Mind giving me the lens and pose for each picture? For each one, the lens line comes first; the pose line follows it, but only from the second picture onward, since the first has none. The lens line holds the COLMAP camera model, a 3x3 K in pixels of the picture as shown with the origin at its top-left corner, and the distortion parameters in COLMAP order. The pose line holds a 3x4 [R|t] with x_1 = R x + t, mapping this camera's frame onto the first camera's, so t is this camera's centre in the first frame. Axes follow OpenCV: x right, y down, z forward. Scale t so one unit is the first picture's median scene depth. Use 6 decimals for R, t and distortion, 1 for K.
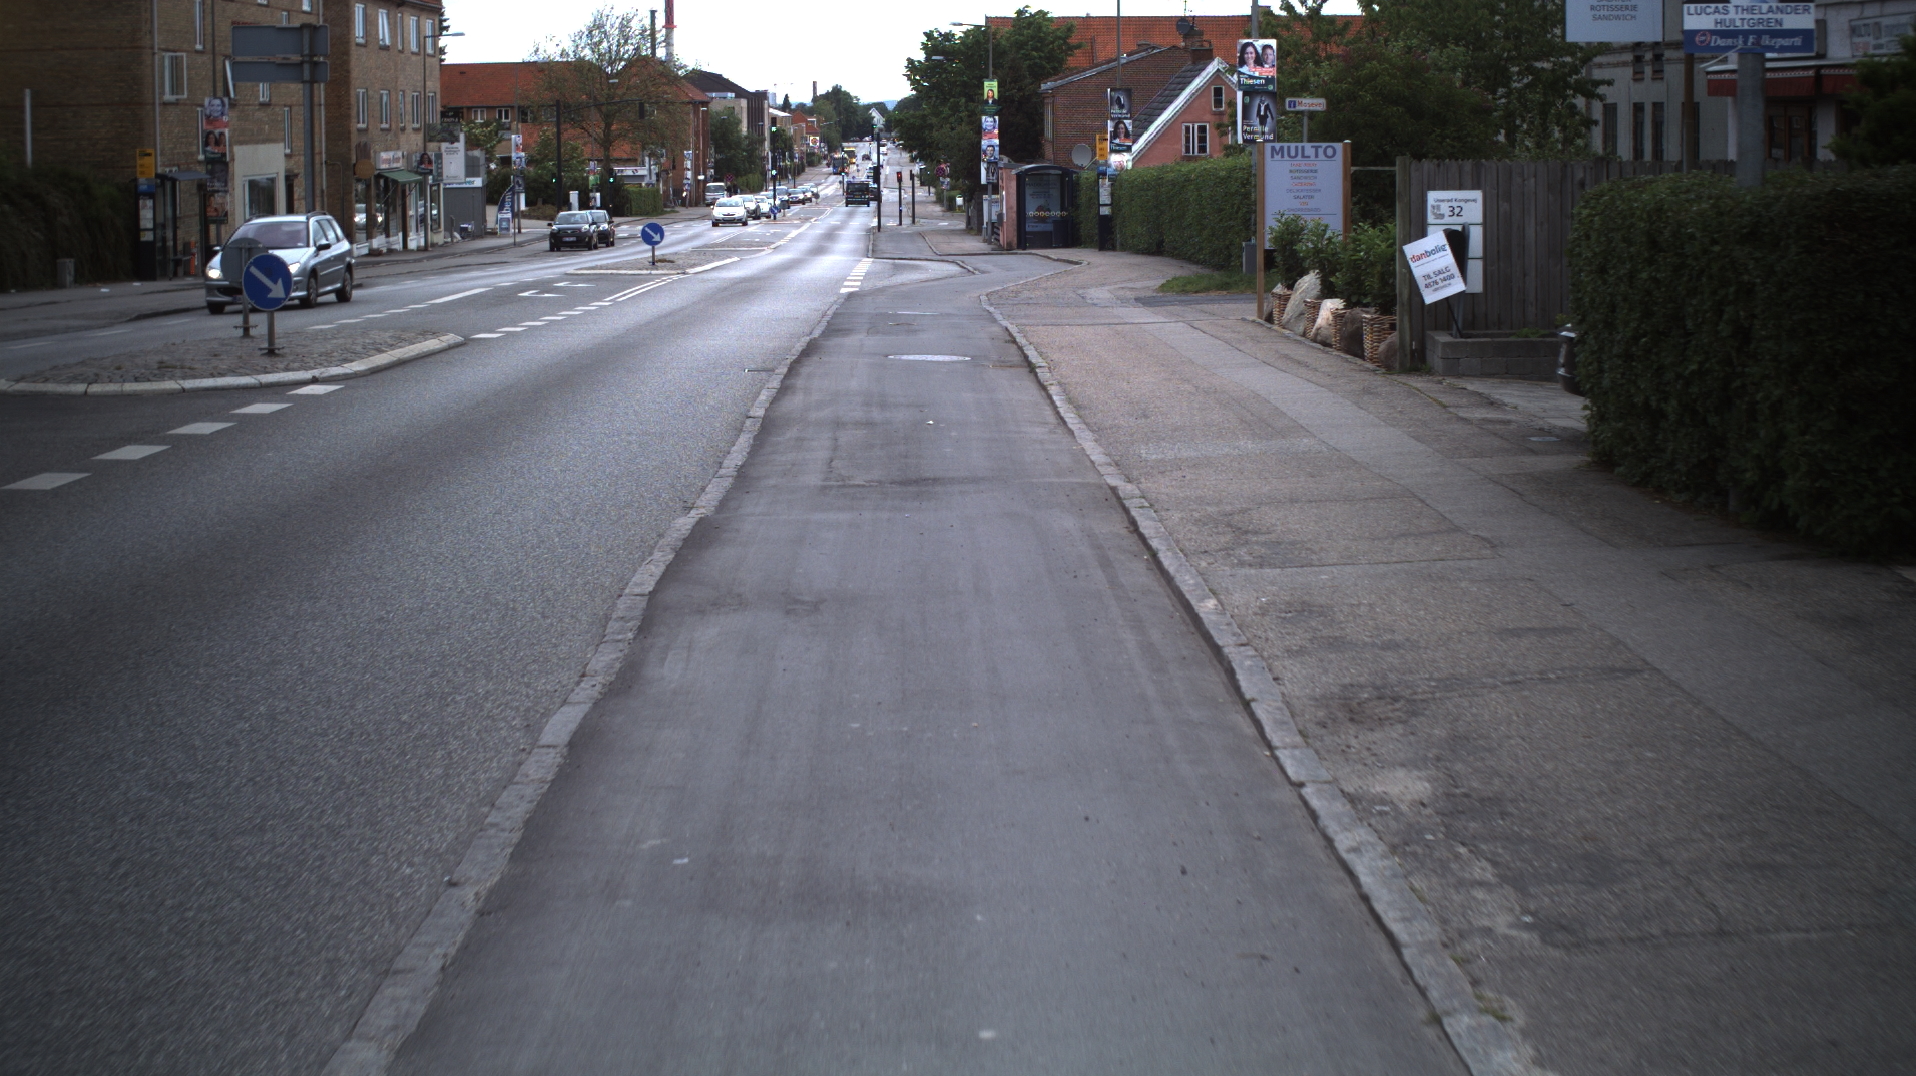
lens RADIAL K [[3301.3, 0, 958.0], [0, 3301.3, 538.0], [0, 0, 1]] dist [-0.266160, 0.275876]
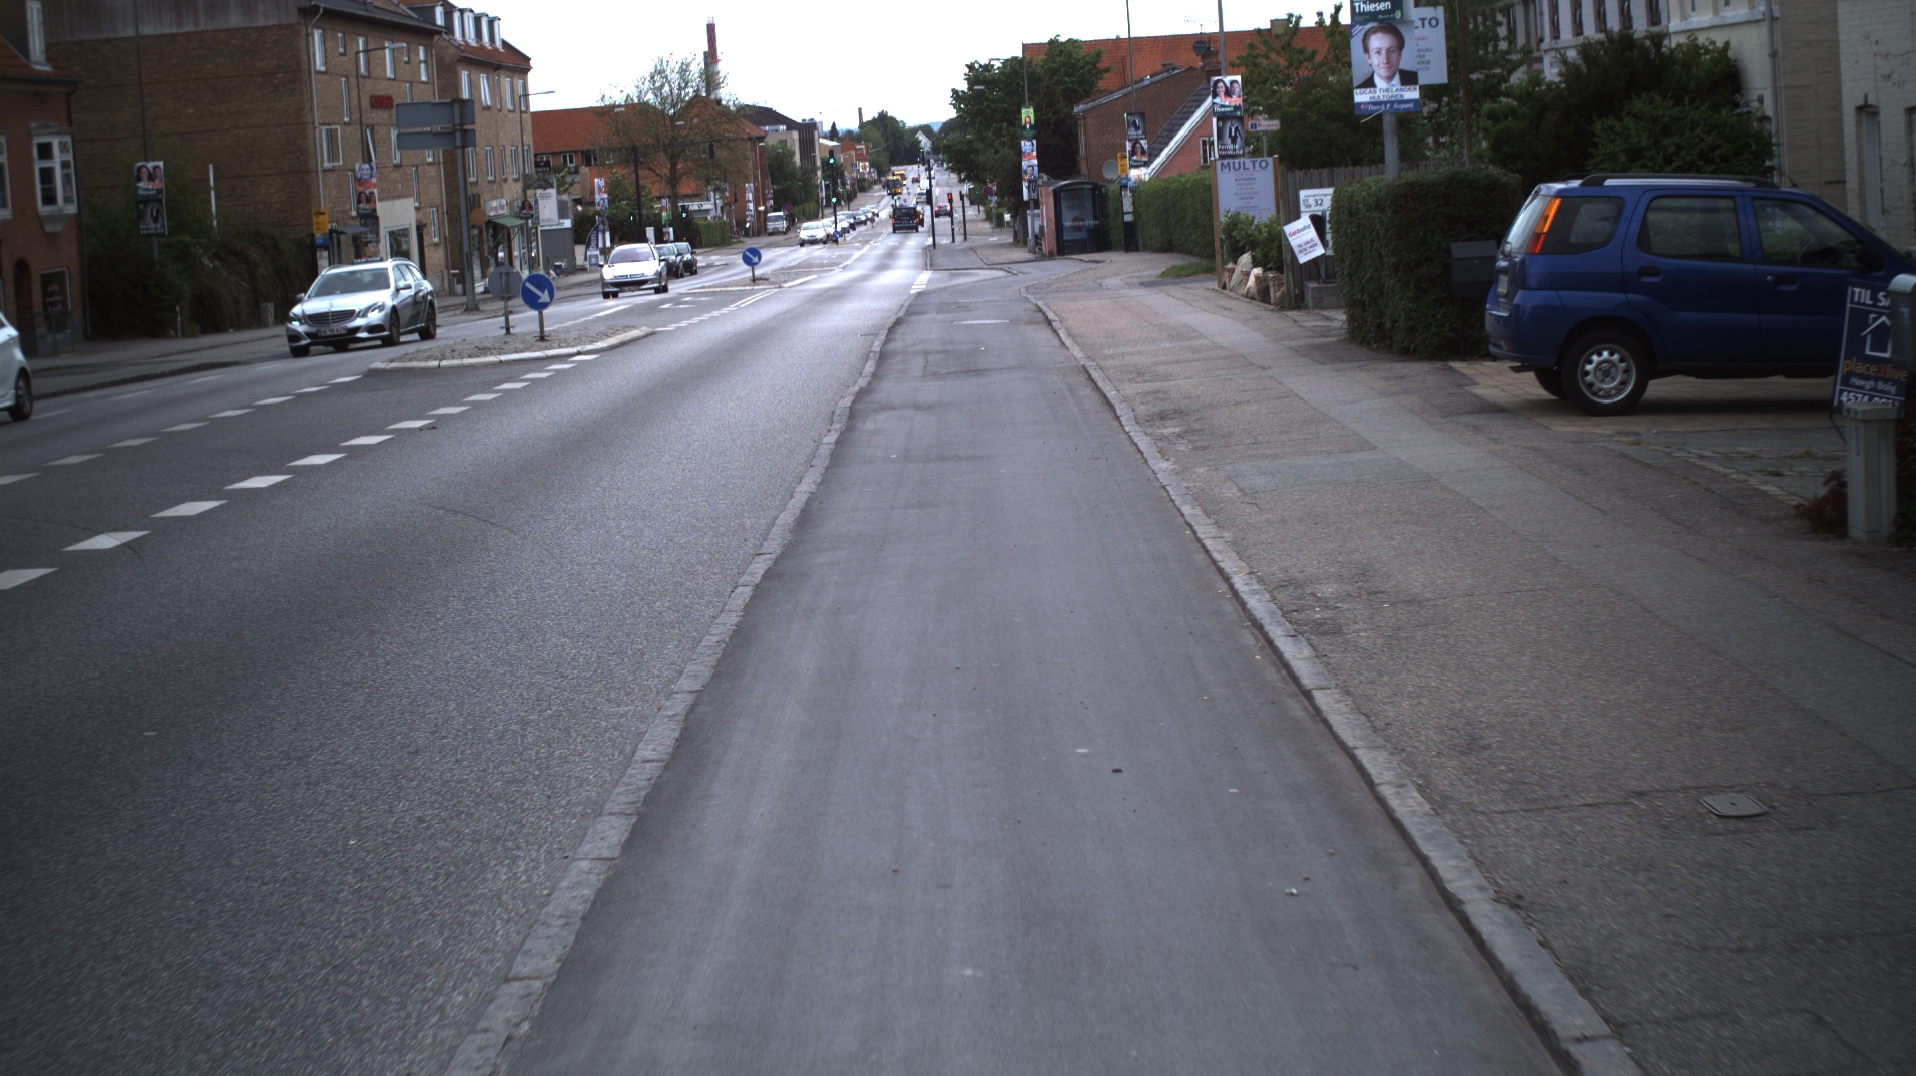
lens RADIAL K [[3301.3, 0, 958.0], [0, 3301.3, 538.0], [0, 0, 1]] dist [-0.266160, 0.275876]
pose [[0.998370, -0.053267, -0.020504, 0.001625], [0.053151, 0.998567, -0.006173, 0.013659], [0.020803, 0.005073, 0.999771, -0.127698]]
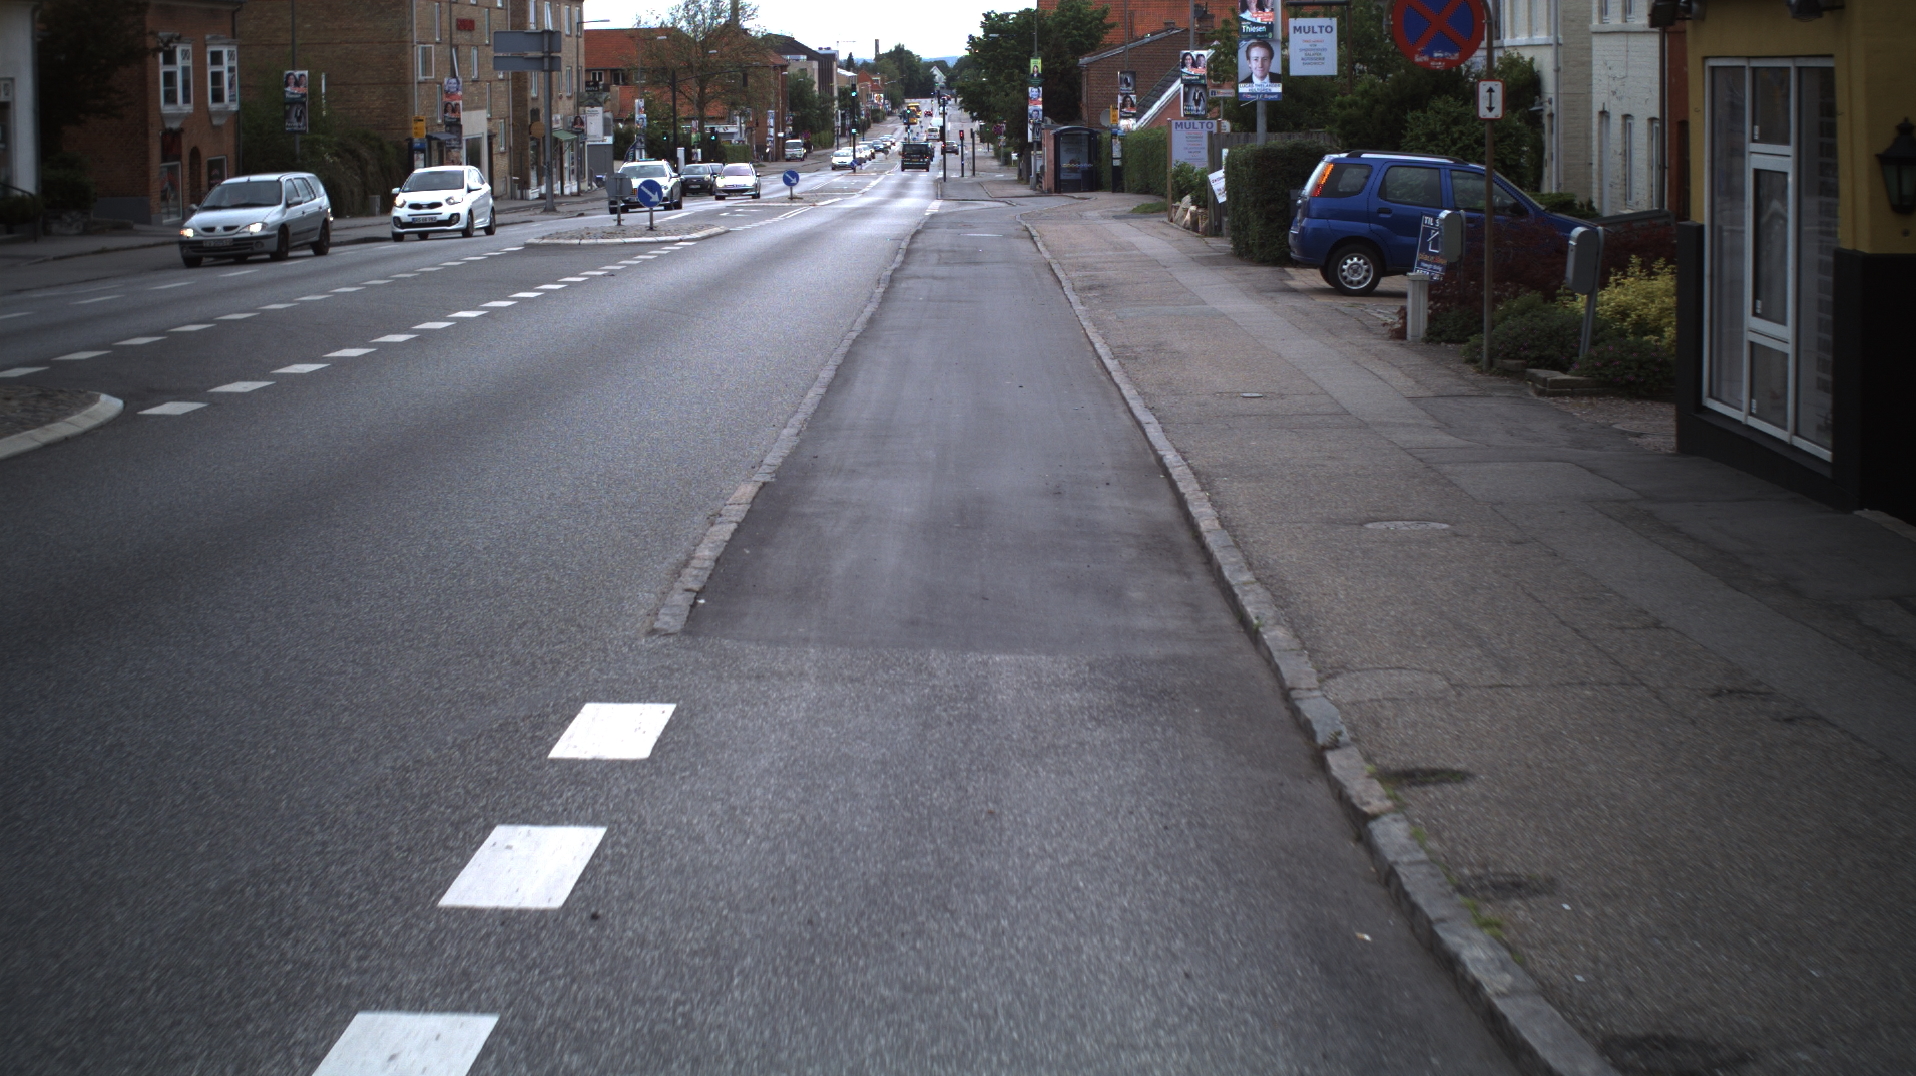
lens RADIAL K [[3301.3, 0, 958.0], [0, 3301.3, 538.0], [0, 0, 1]] dist [-0.266160, 0.275876]
pose [[0.999833, 0.001313, -0.018245, 0.003589], [-0.001069, 0.999910, 0.013339, 0.026591], [0.018260, -0.013317, 0.999745, -0.255095]]
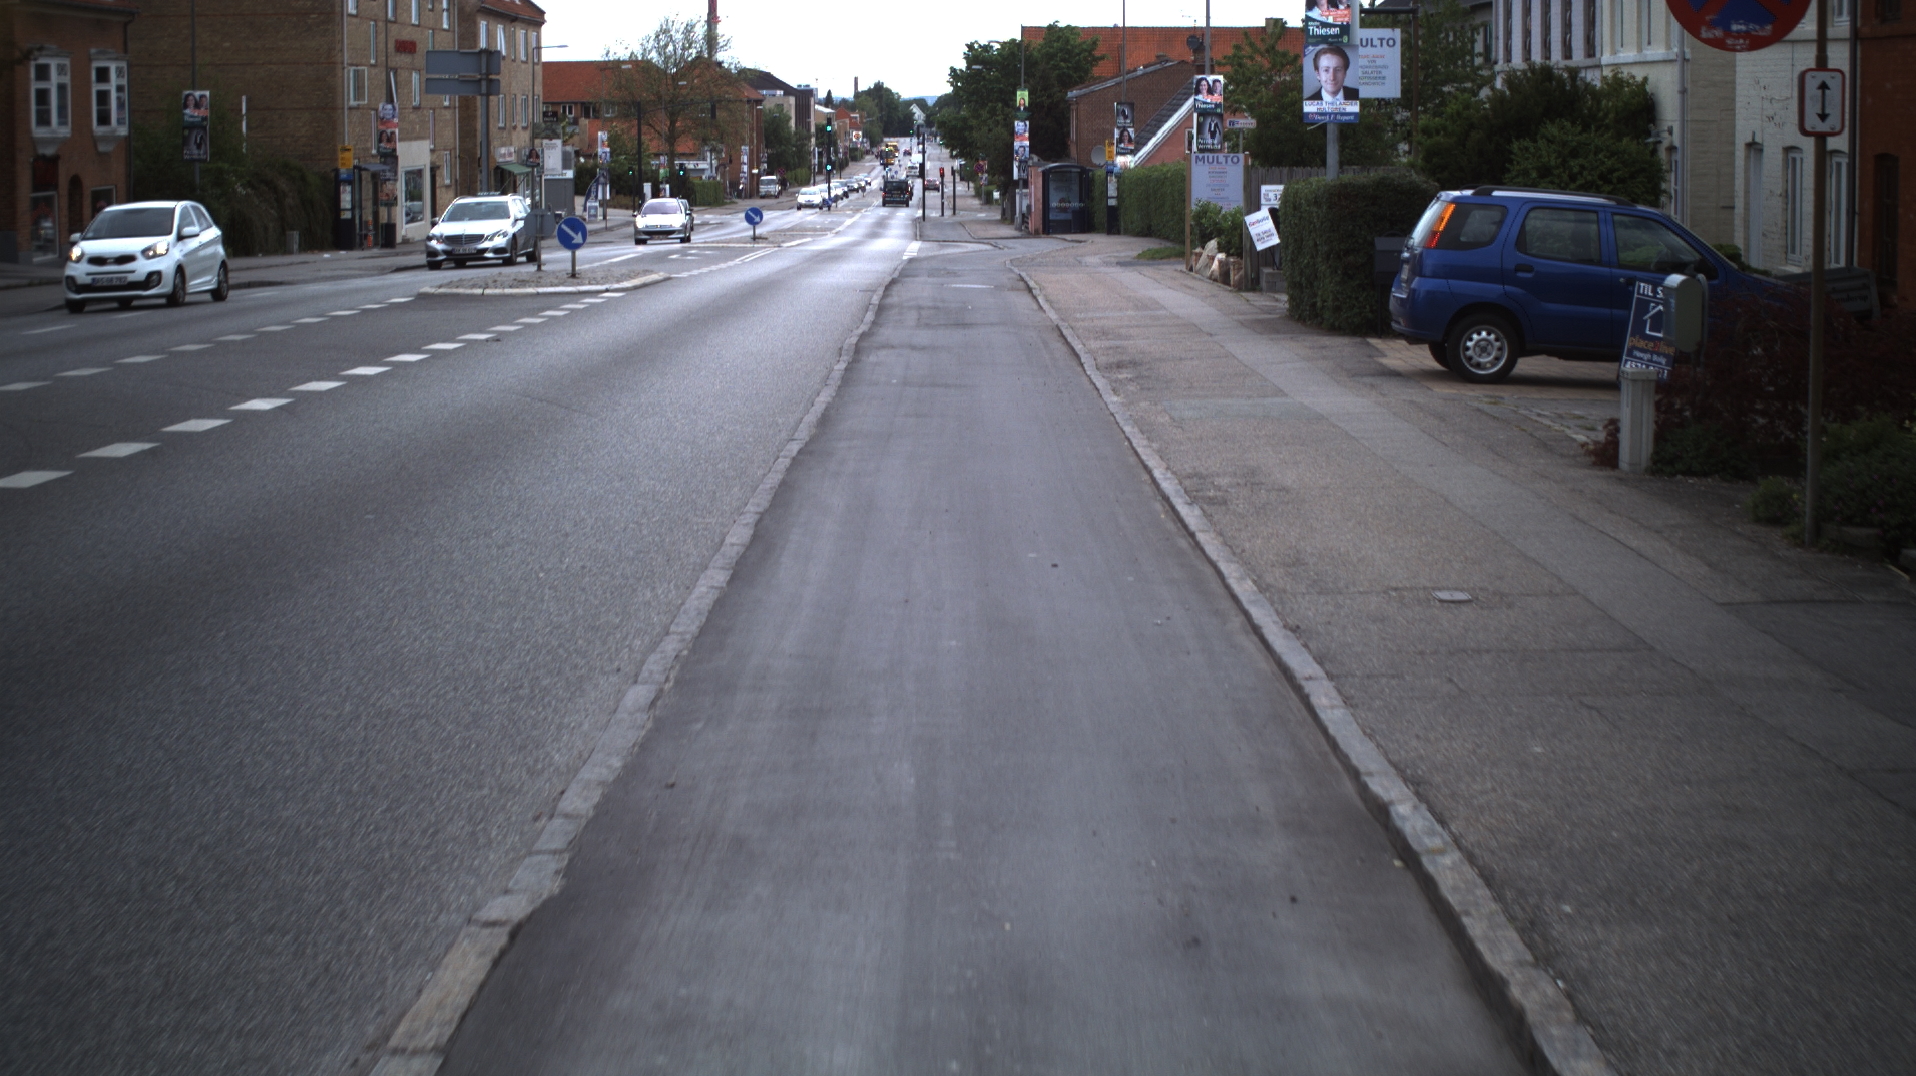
lens RADIAL K [[3301.3, 0, 958.0], [0, 3301.3, 538.0], [0, 0, 1]] dist [-0.266160, 0.275876]
pose [[0.999900, 0.008975, -0.010933, 0.001327], [-0.008959, 0.999959, 0.001461, 0.018337], [0.010946, -0.001363, 0.999939, -0.170183]]
